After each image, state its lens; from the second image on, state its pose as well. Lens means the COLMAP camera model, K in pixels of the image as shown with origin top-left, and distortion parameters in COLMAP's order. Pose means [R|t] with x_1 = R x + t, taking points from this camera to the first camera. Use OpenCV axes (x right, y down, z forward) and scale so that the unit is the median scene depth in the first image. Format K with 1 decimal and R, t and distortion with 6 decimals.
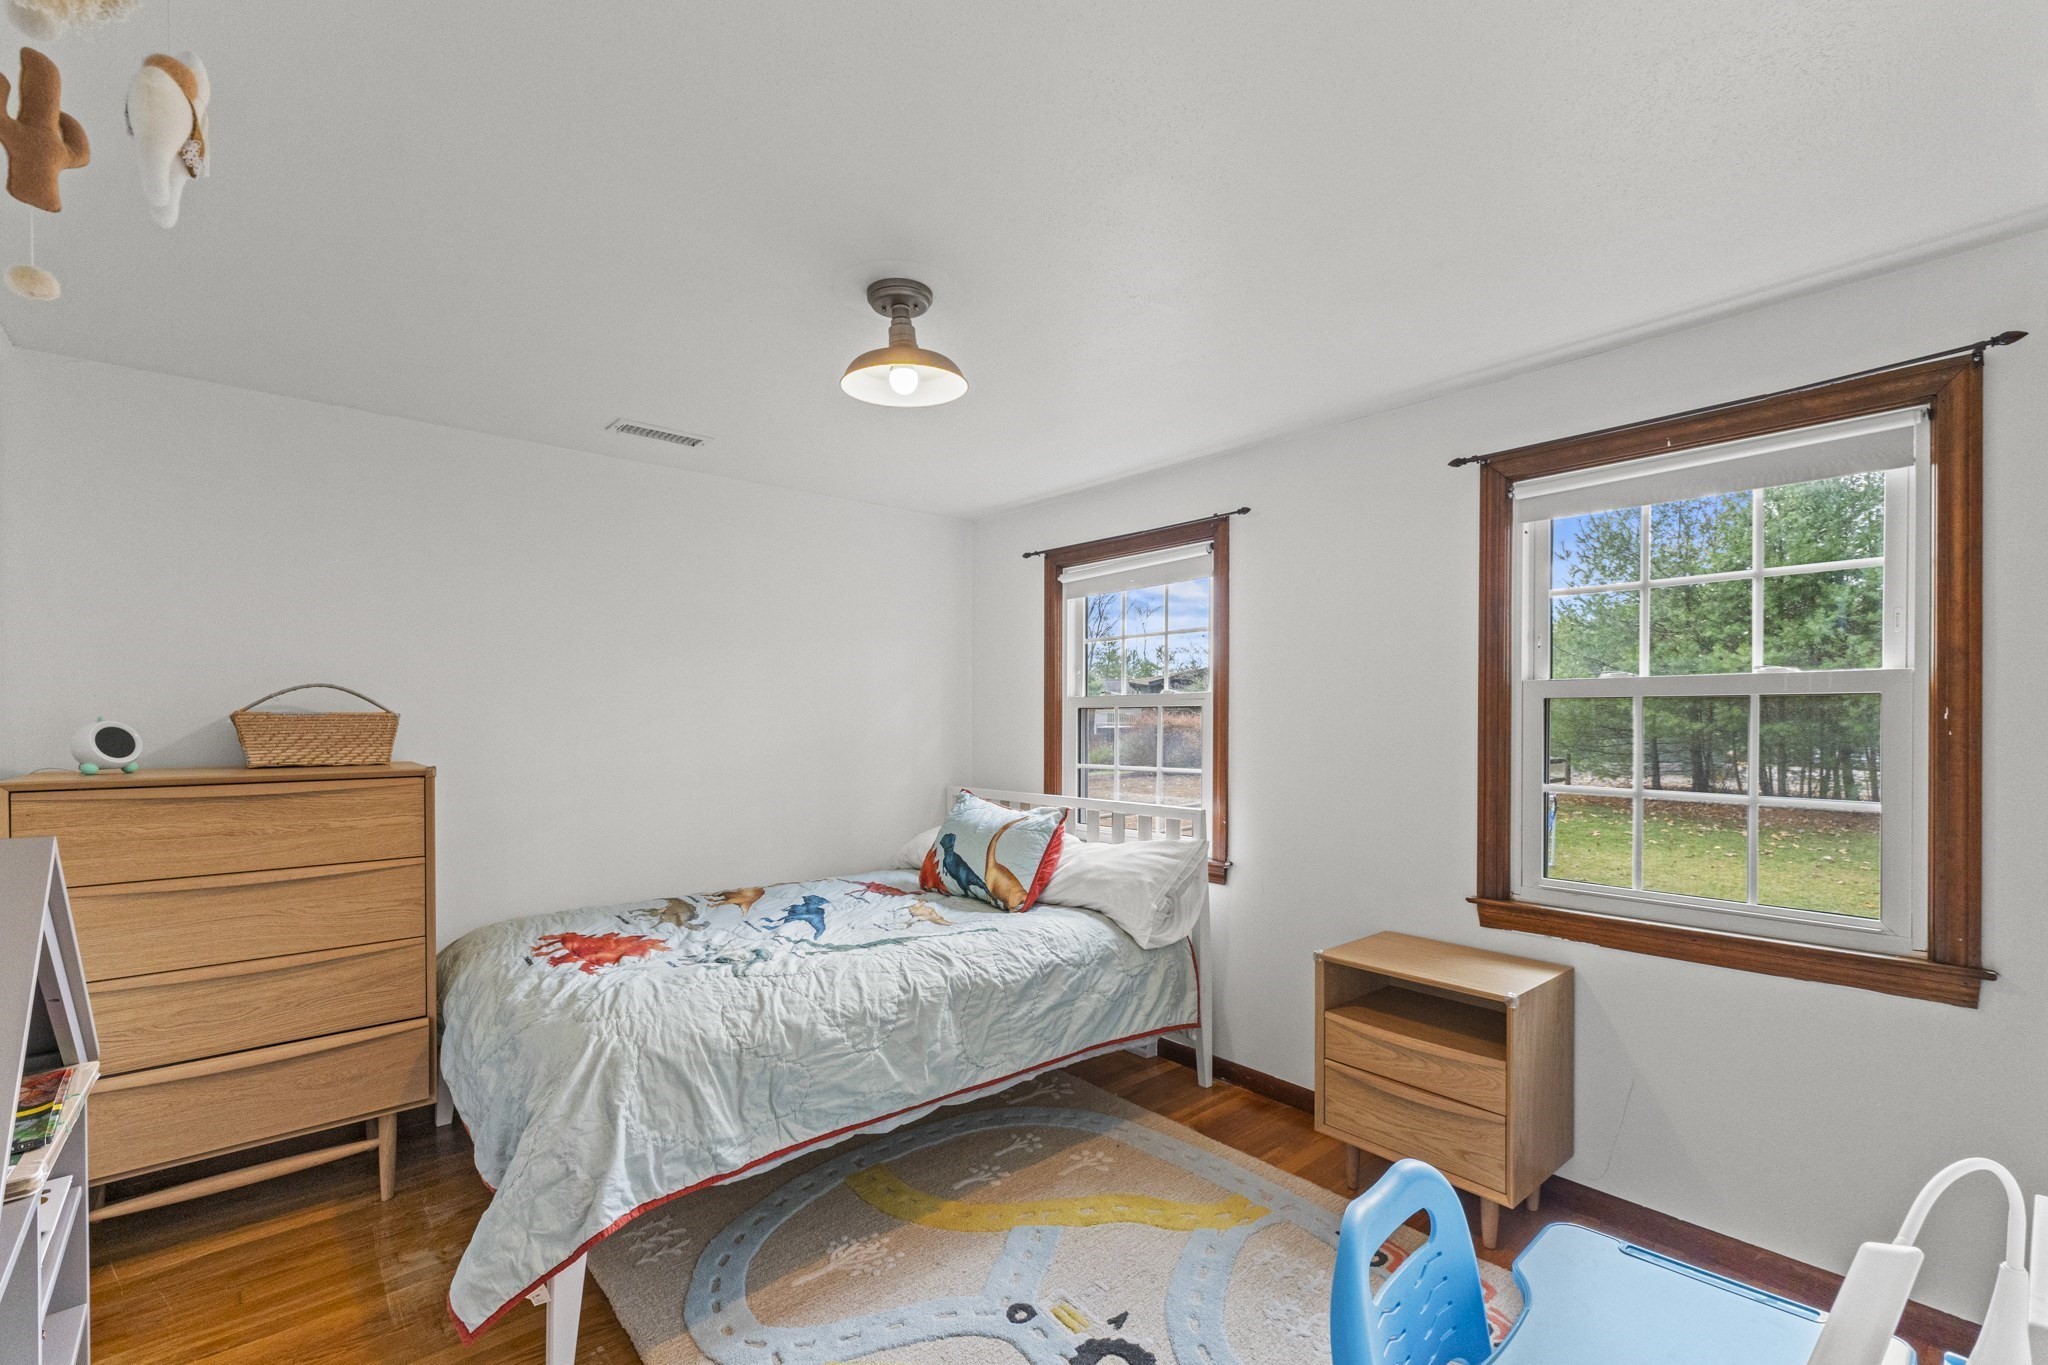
lens RADIAL K [[892.2, 0, 1027.6], [0, 892.2, 716.0], [0, 0, 1]] dist [0.002764, 0.000509]
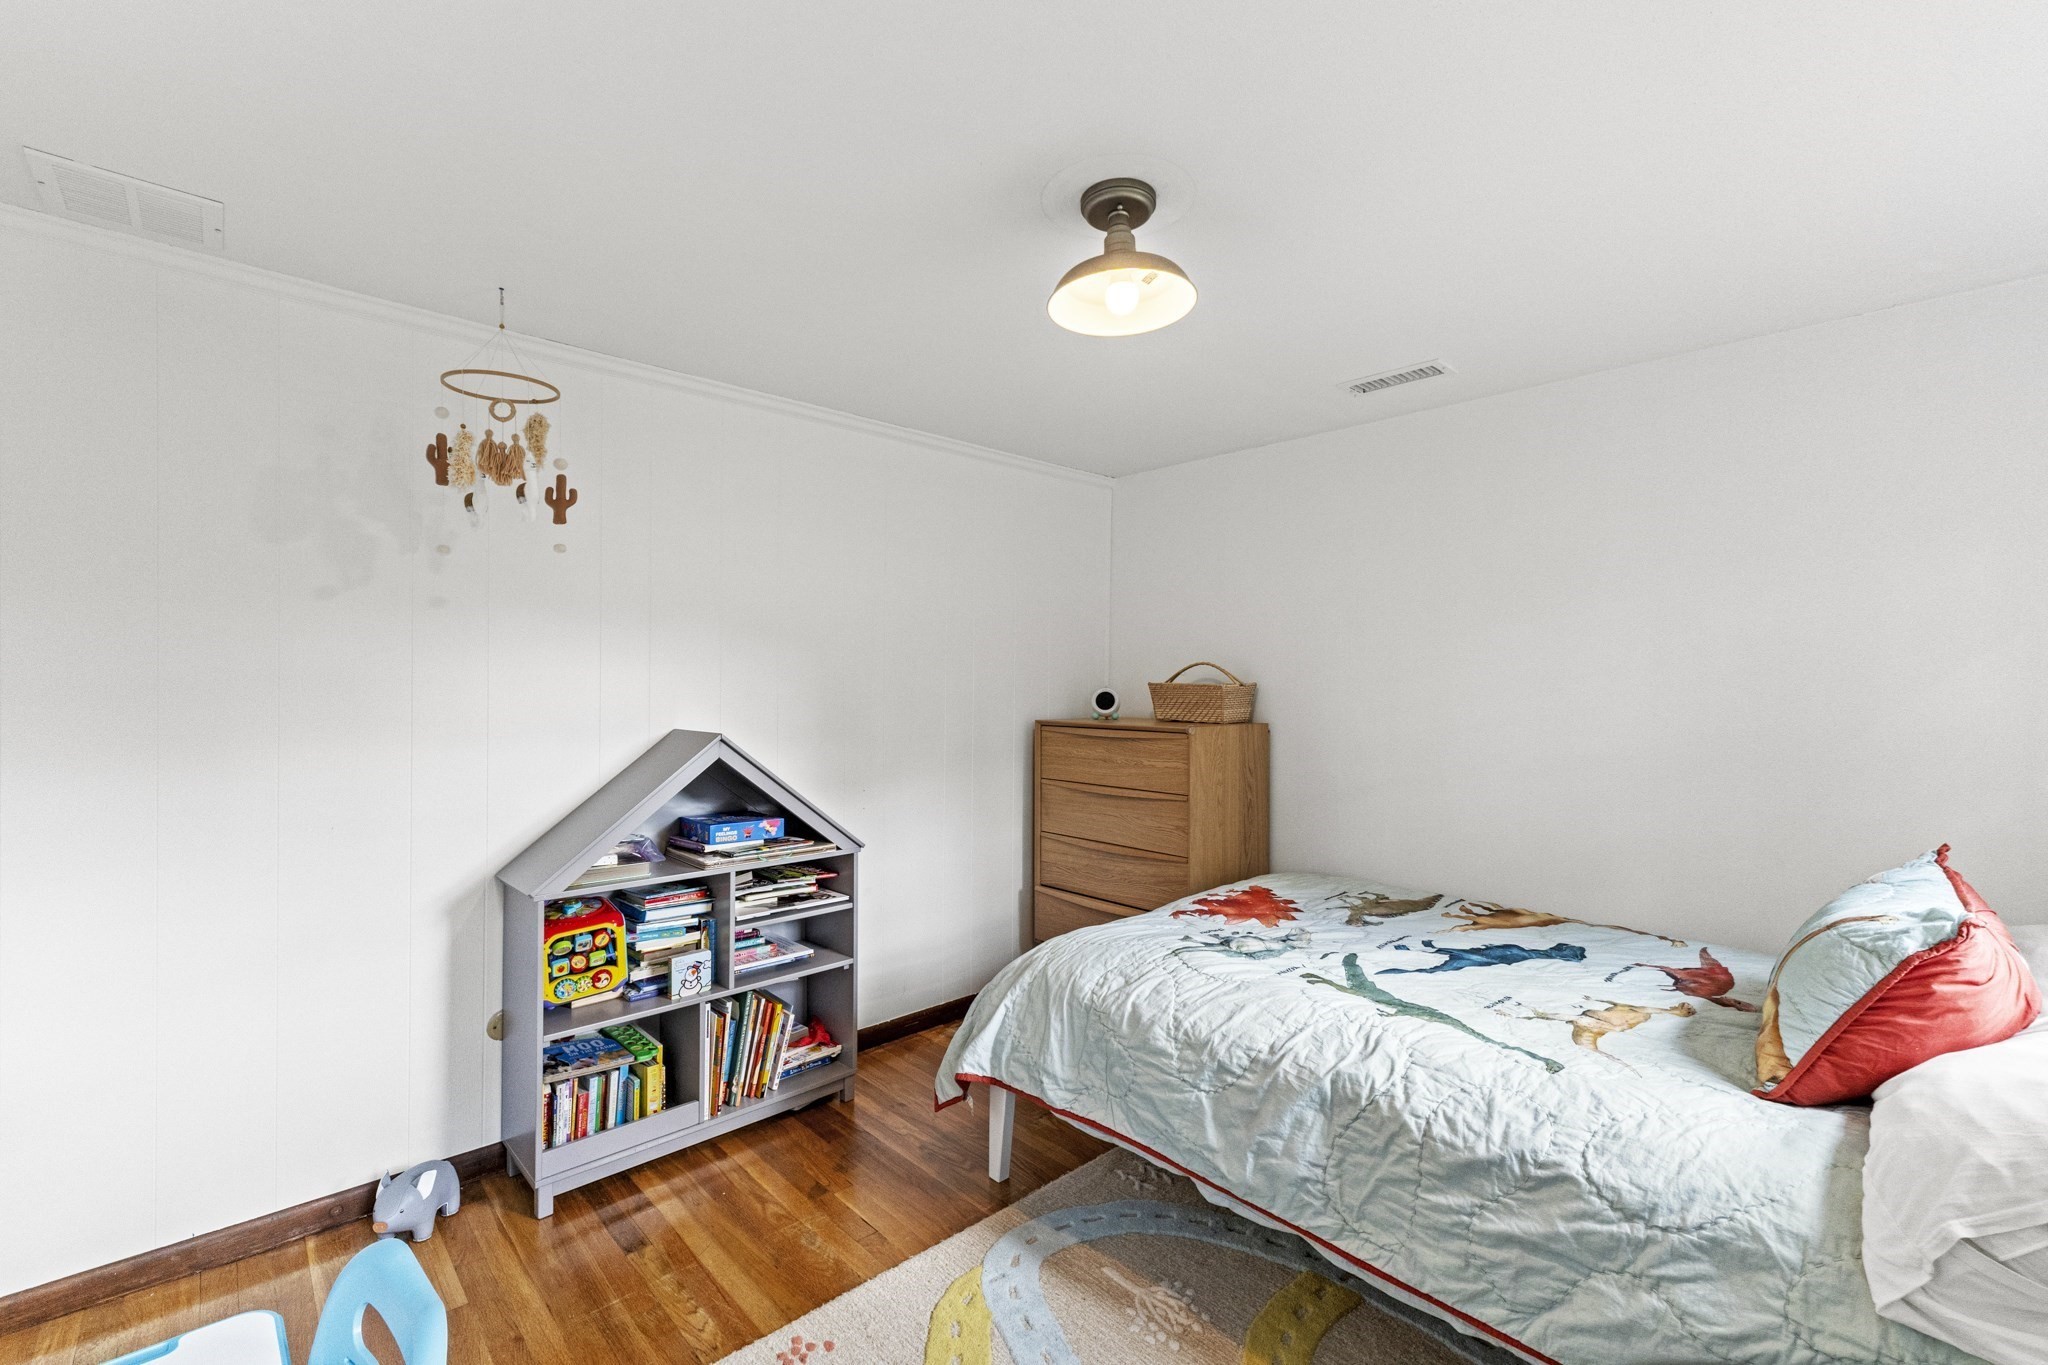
lens RADIAL K [[873.1, 0, 1024.0], [0, 873.1, 682.5], [0, 0, 1]] dist [0.004119, 0.000457]
pose [[0.031469, 0.001773, -0.999503, 0.541050], [-0.004426, 0.999989, 0.001634, -0.006438], [0.999495, 0.004372, 0.031476, 0.686003]]
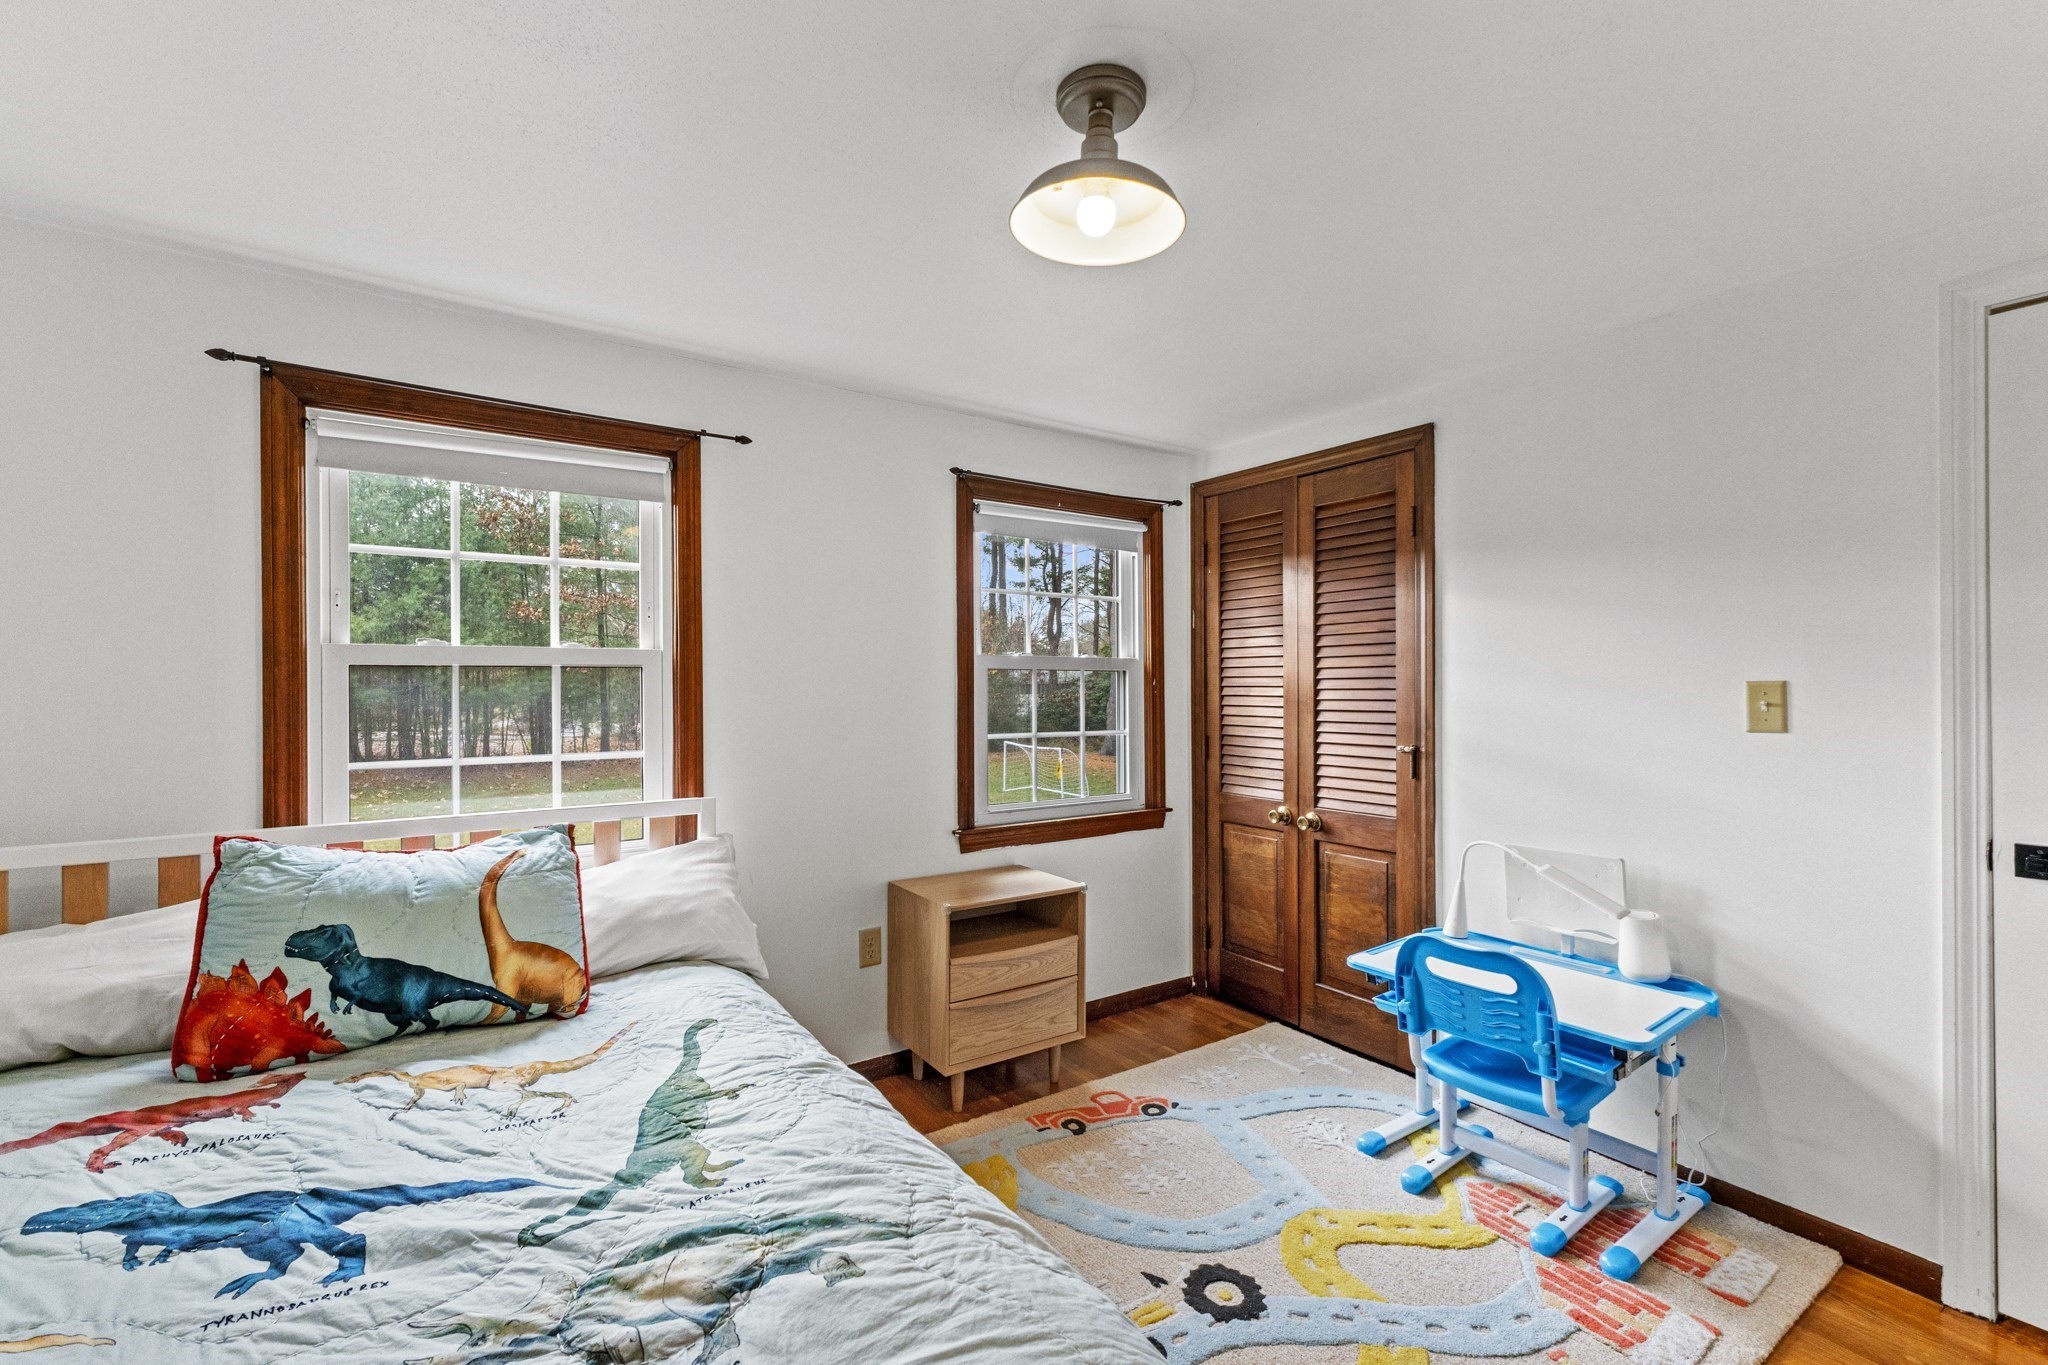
lens RADIAL K [[873.1, 0, 1024.0], [0, 873.1, 682.5], [0, 0, 1]] dist [0.004119, 0.000457]
pose [[0.113754, 0.004044, 0.993501, -0.661795], [-0.004406, 0.999984, -0.003566, 0.003840], [-0.993499, -0.003971, 0.113770, 0.760002]]
